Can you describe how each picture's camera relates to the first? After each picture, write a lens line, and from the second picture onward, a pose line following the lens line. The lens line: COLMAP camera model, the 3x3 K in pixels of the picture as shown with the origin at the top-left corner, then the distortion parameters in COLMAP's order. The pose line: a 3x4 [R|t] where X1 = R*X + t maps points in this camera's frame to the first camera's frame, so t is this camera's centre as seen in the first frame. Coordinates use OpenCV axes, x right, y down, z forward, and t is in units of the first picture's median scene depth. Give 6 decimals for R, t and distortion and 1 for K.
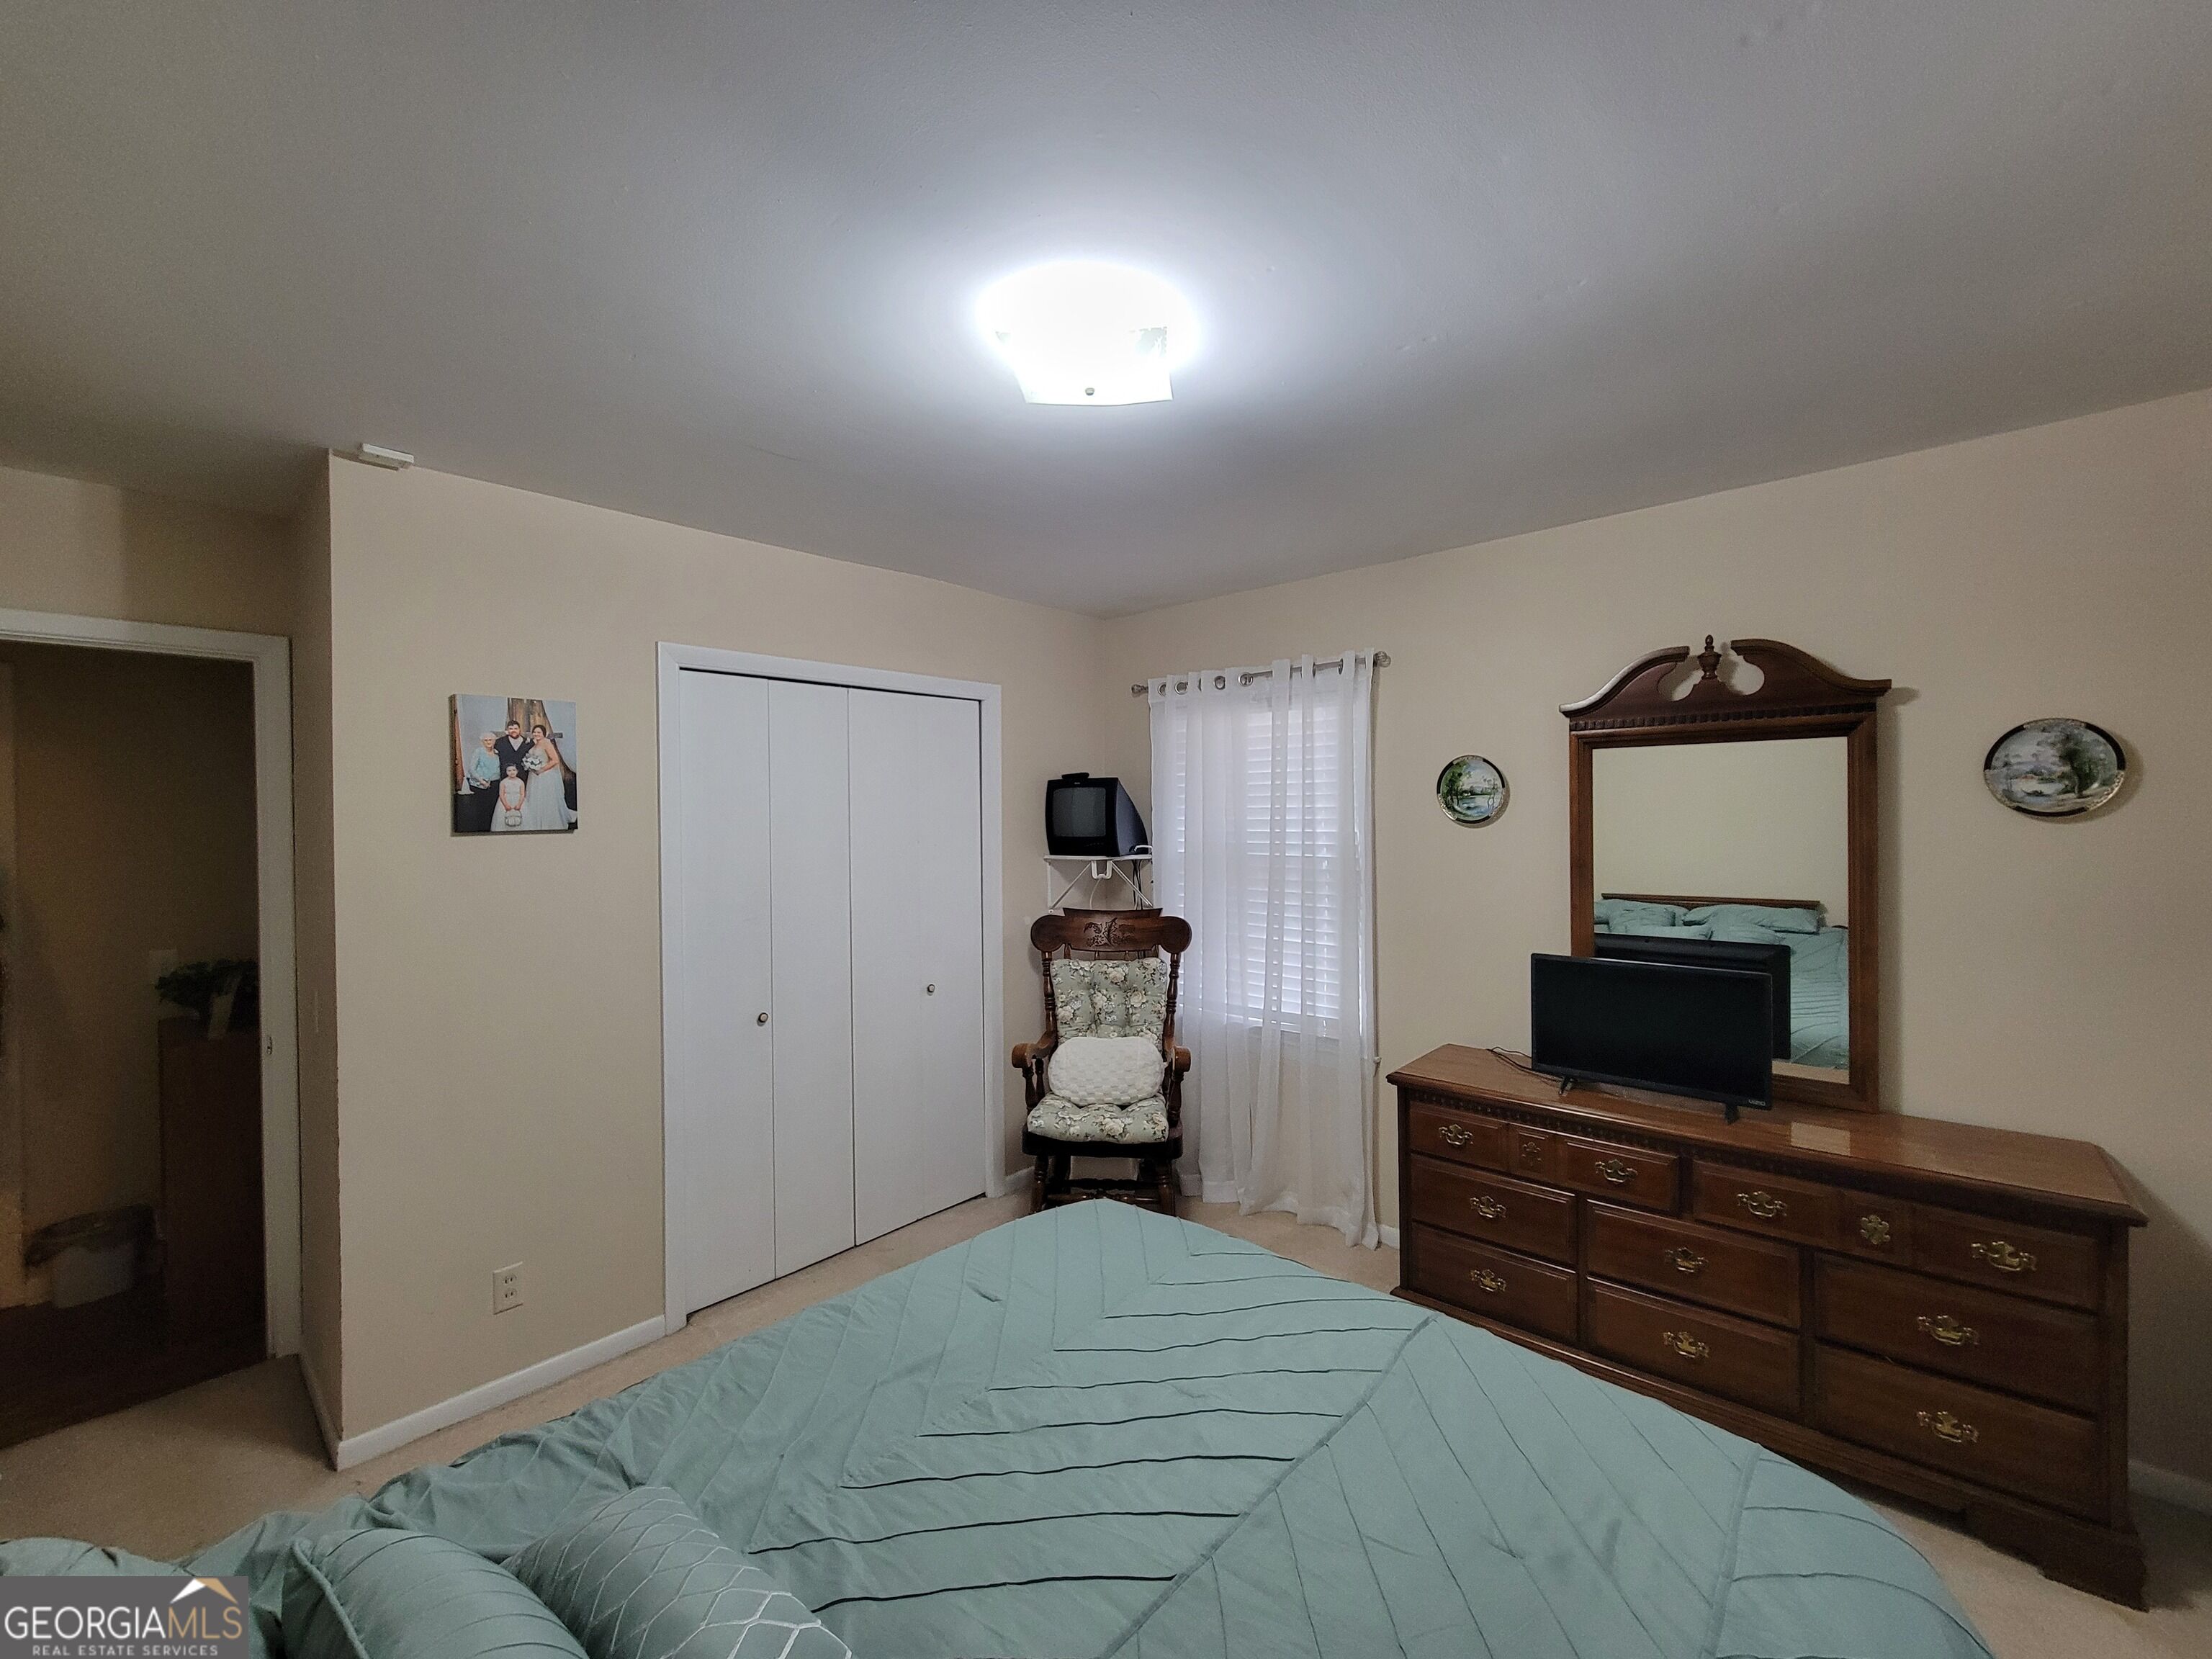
lens RADIAL K [[908.3, 0, 1102.2], [0, 908.3, 819.2], [0, 0, 1]] dist [0.000912, -0.000344]
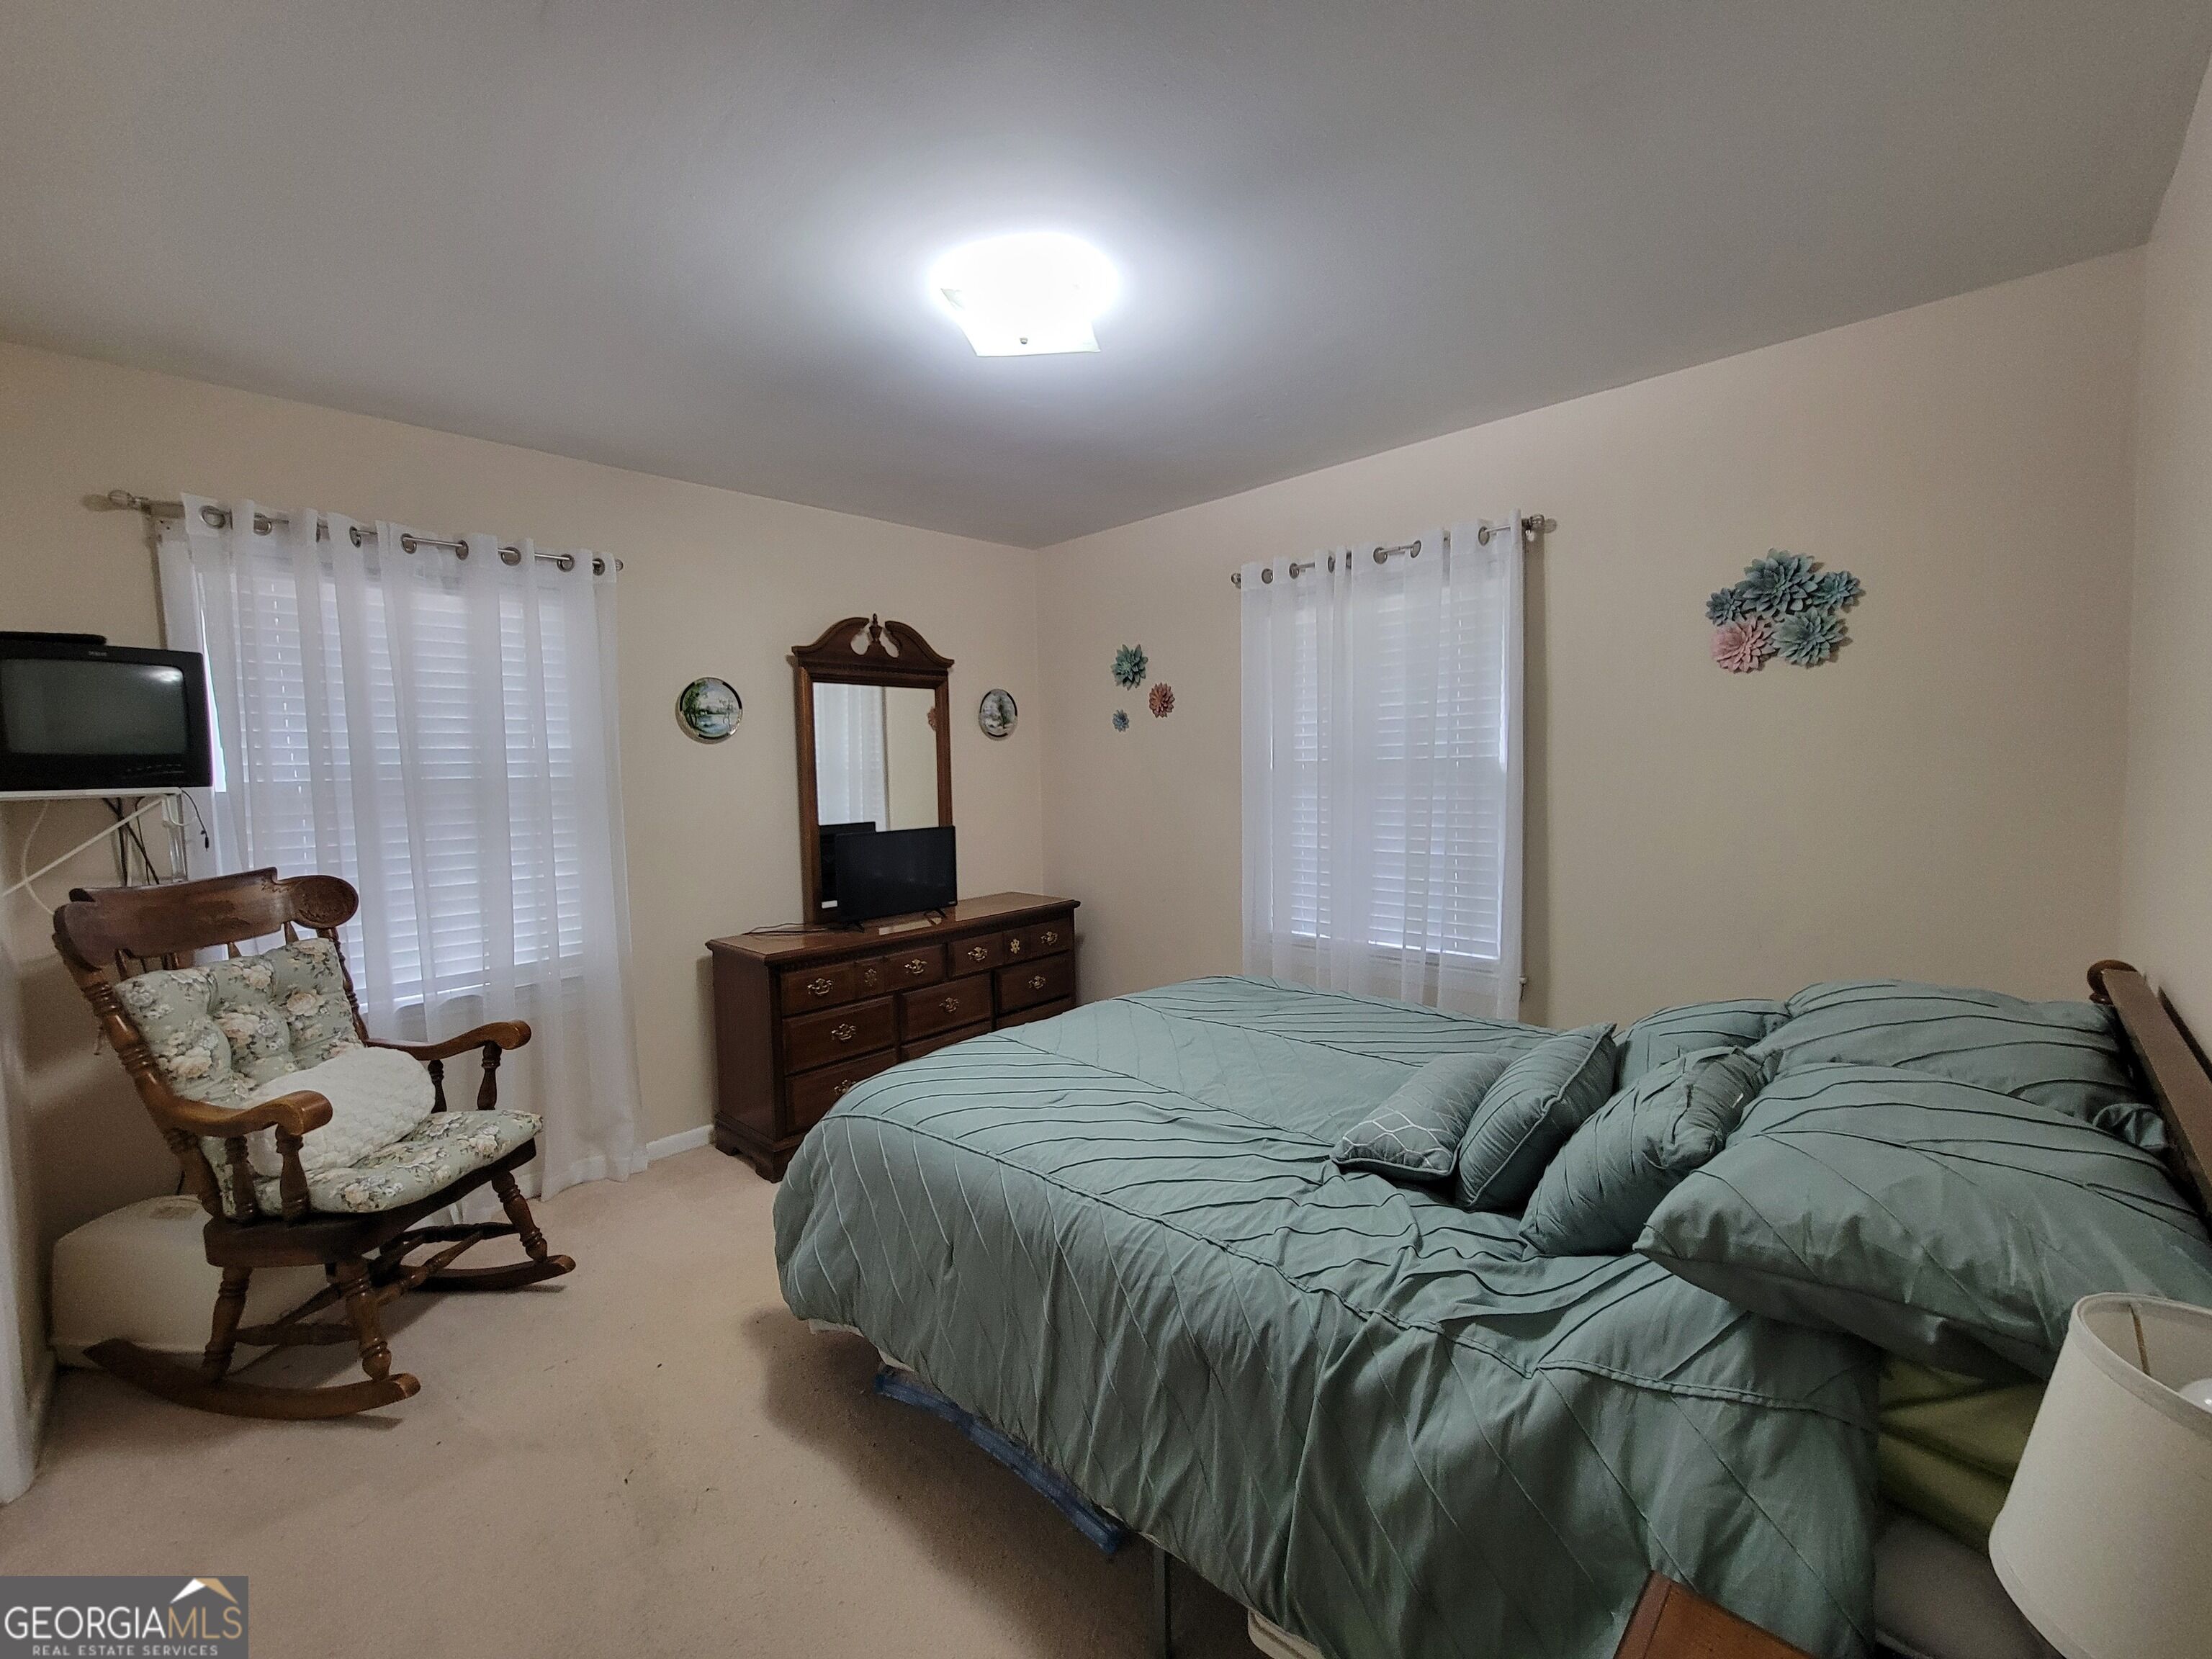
lens RADIAL K [[903.6, 0, 1113.6], [0, 903.6, 836.0], [0, 0, 1]] dist [0.000635, 0.000010]
pose [[0.033214, -0.084135, 0.995901, -0.788604], [0.012171, 0.996411, 0.083772, 0.040703], [-0.999374, 0.009339, 0.034119, 0.536711]]
